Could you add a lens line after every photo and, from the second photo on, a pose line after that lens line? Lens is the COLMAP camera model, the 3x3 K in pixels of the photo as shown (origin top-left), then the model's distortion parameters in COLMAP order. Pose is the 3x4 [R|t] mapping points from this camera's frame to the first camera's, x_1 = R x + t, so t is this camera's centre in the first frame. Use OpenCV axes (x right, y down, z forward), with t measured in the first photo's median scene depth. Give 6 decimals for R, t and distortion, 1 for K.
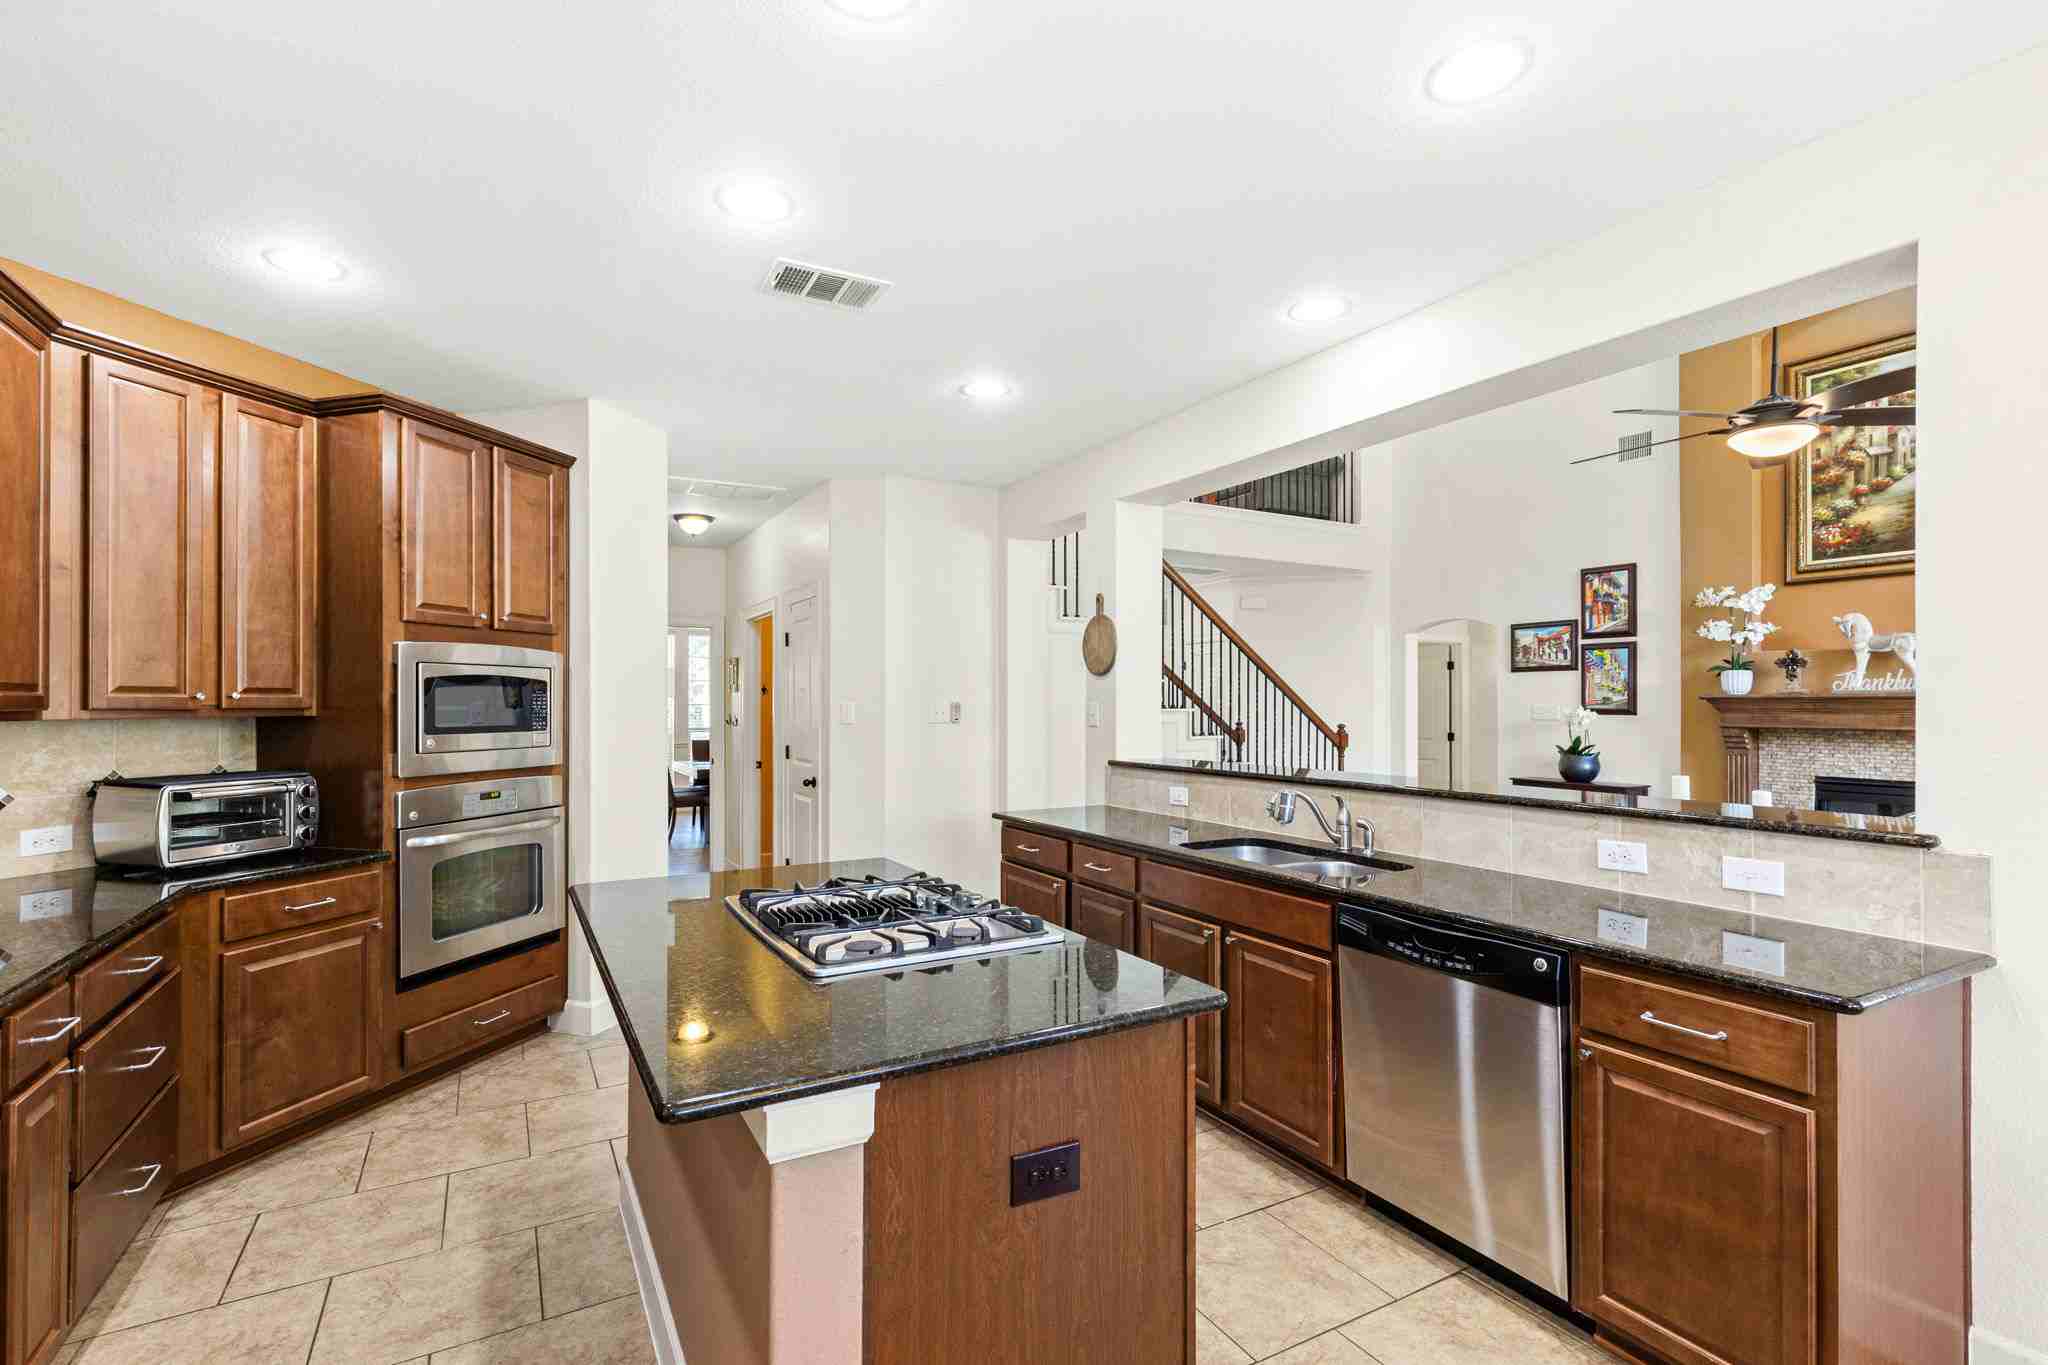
lens RADIAL K [[936.5, 0, 1016.8], [0, 936.5, 702.5], [0, 0, 1]] dist [0.001974, 0.000122]
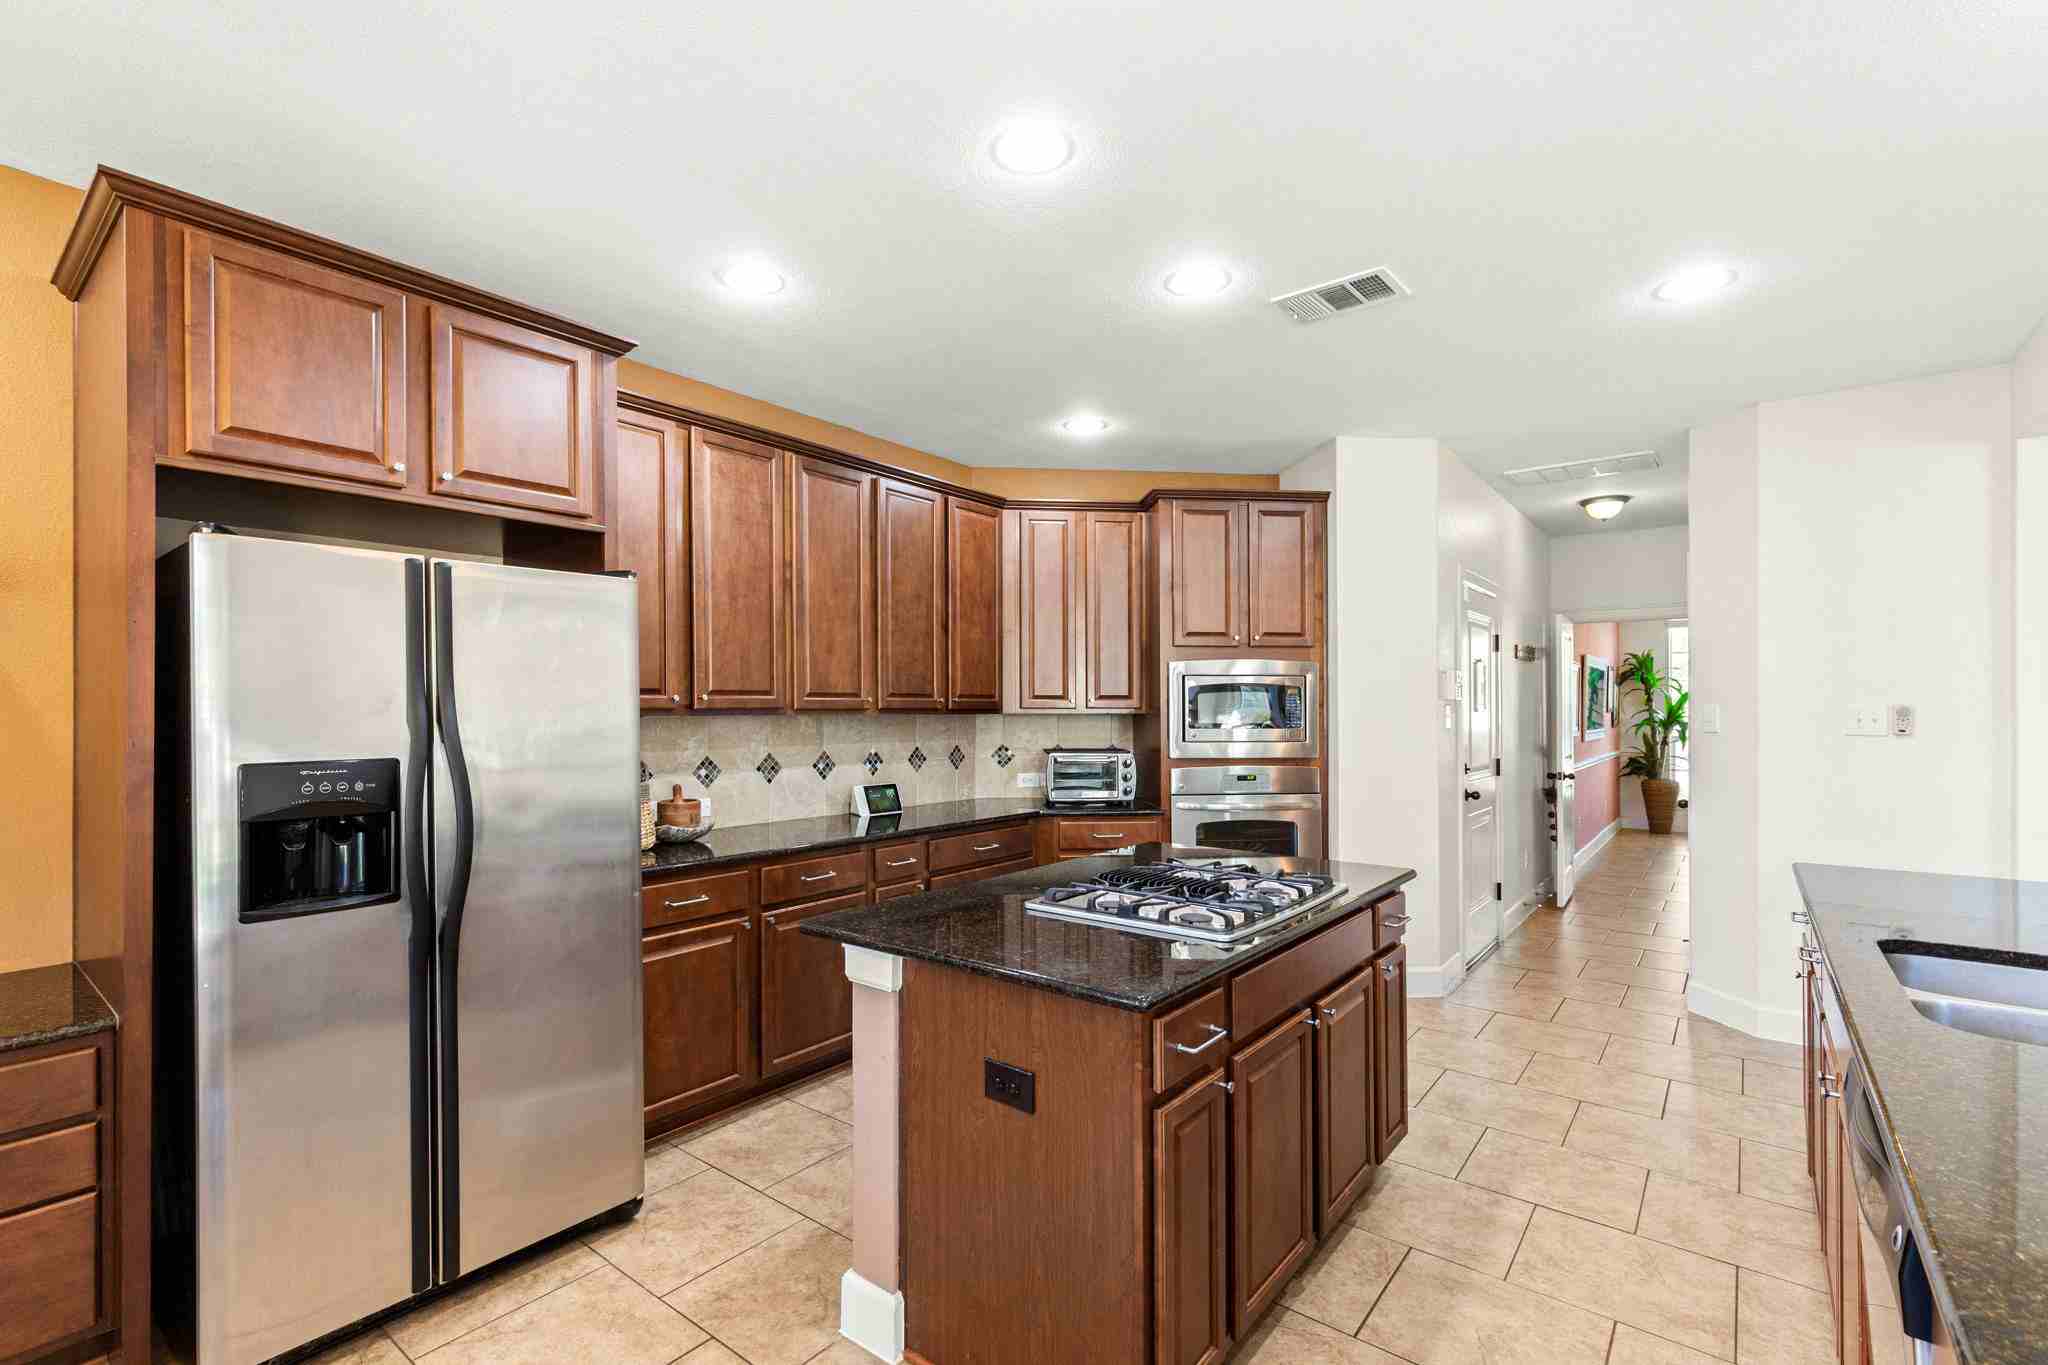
lens RADIAL K [[925.9, 0, 1014.5], [0, 925.9, 707.1], [0, 0, 1]] dist [-0.001168, -0.000624]
pose [[0.379096, -0.000306, -0.925357, 0.291243], [0.000871, 1.000000, 0.000026, 0.002121], [0.925357, -0.000816, 0.379096, 0.139061]]
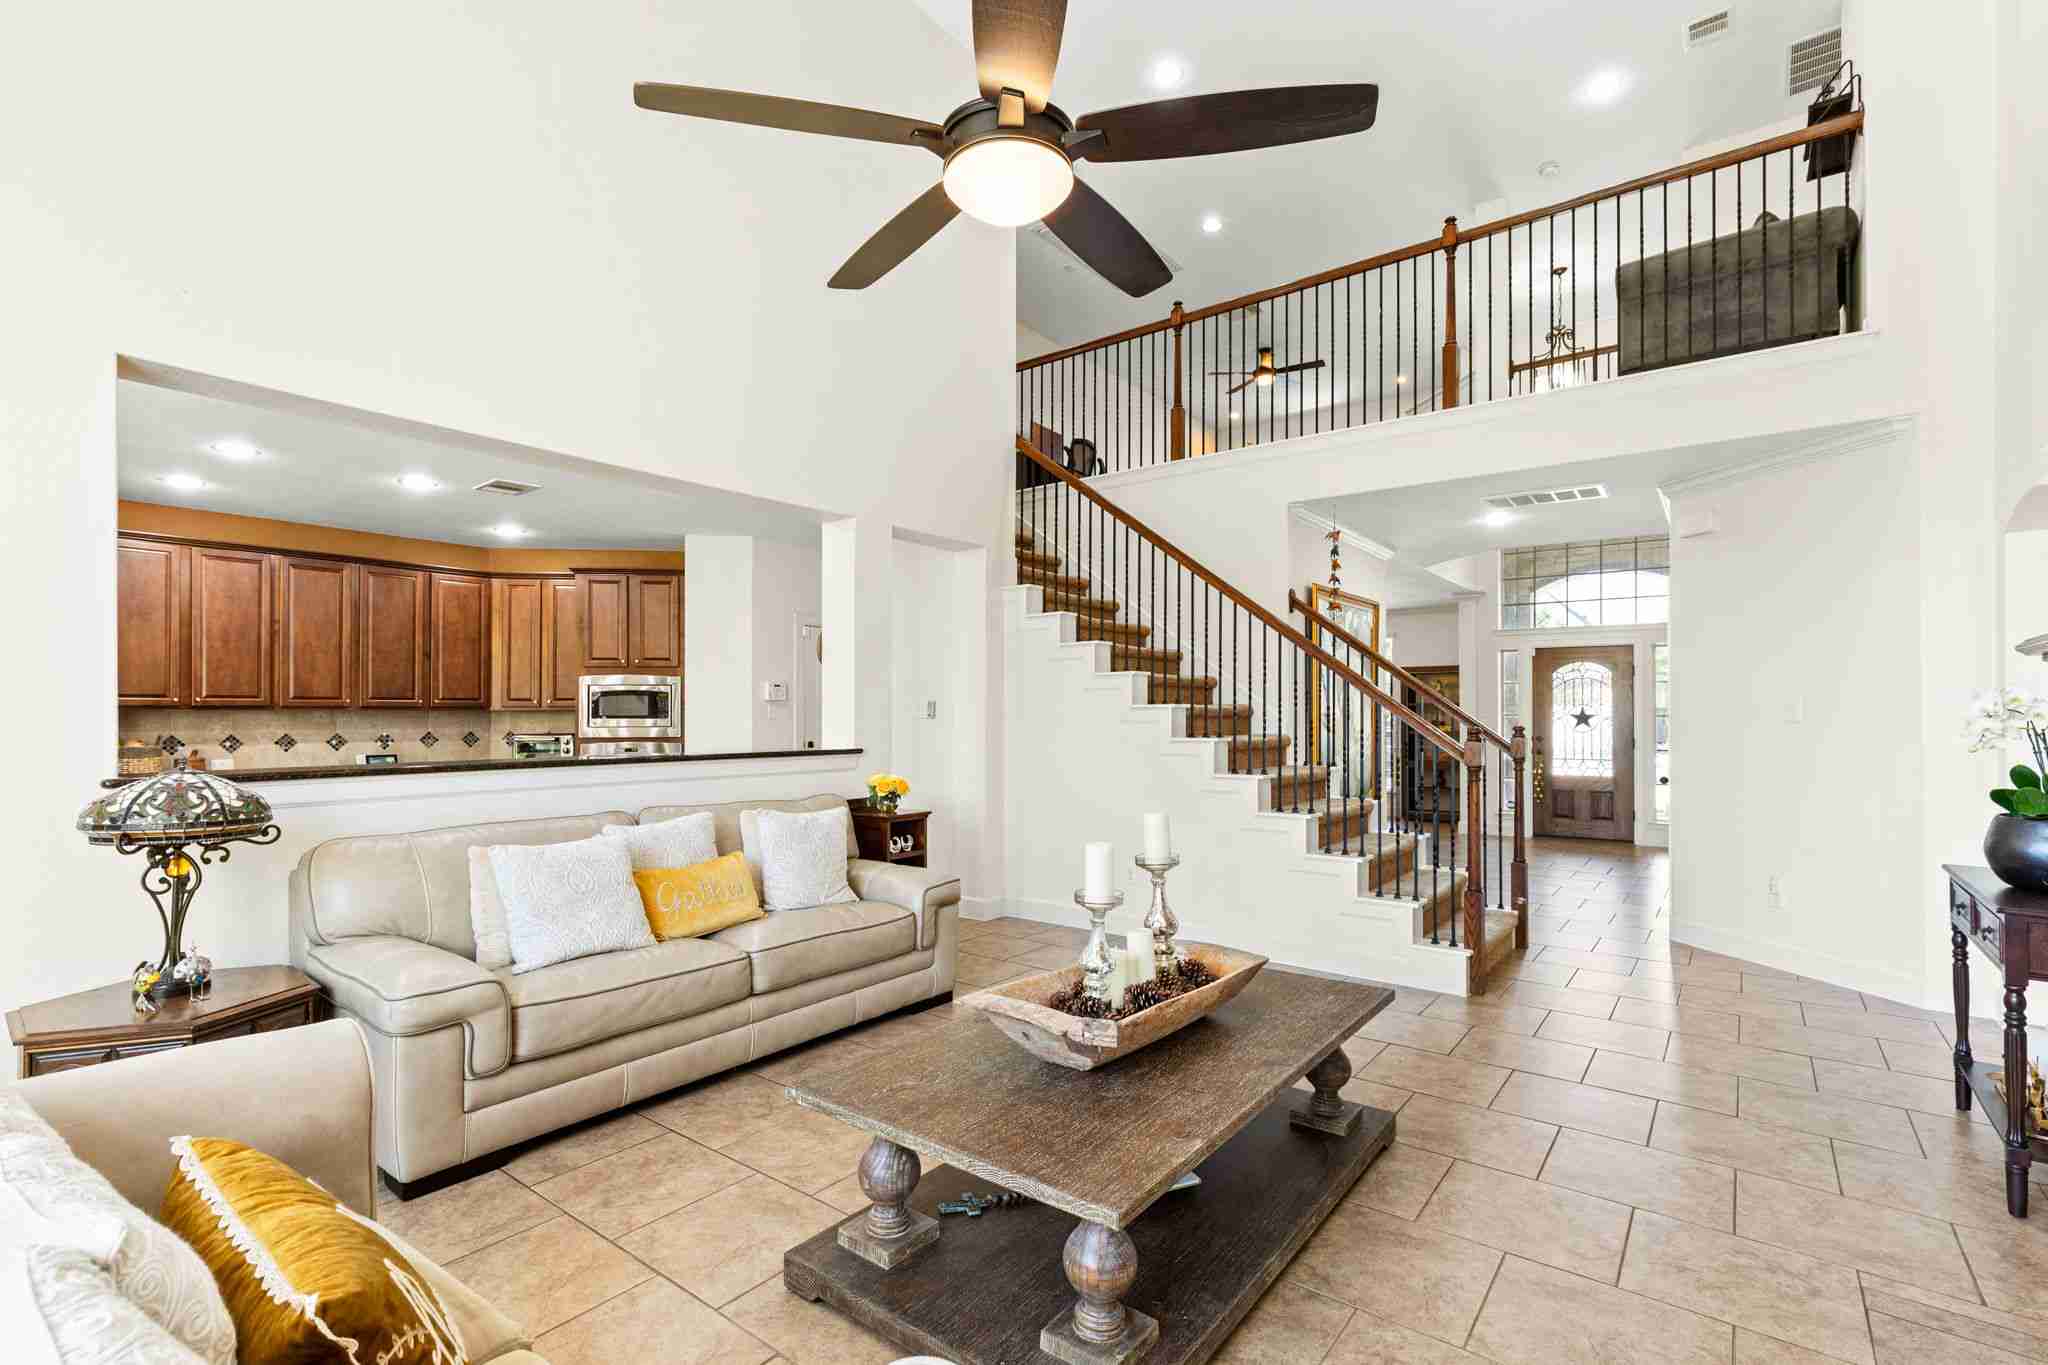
lens RADIAL K [[925.9, 0, 1014.5], [0, 925.9, 707.1], [0, 0, 1]] dist [-0.001168, -0.000624]
pose [[0.388844, -0.009028, -0.921259, 0.954507], [0.004761, 0.999958, -0.007790, 0.016177], [0.921291, -0.001357, 0.388871, 0.594771]]
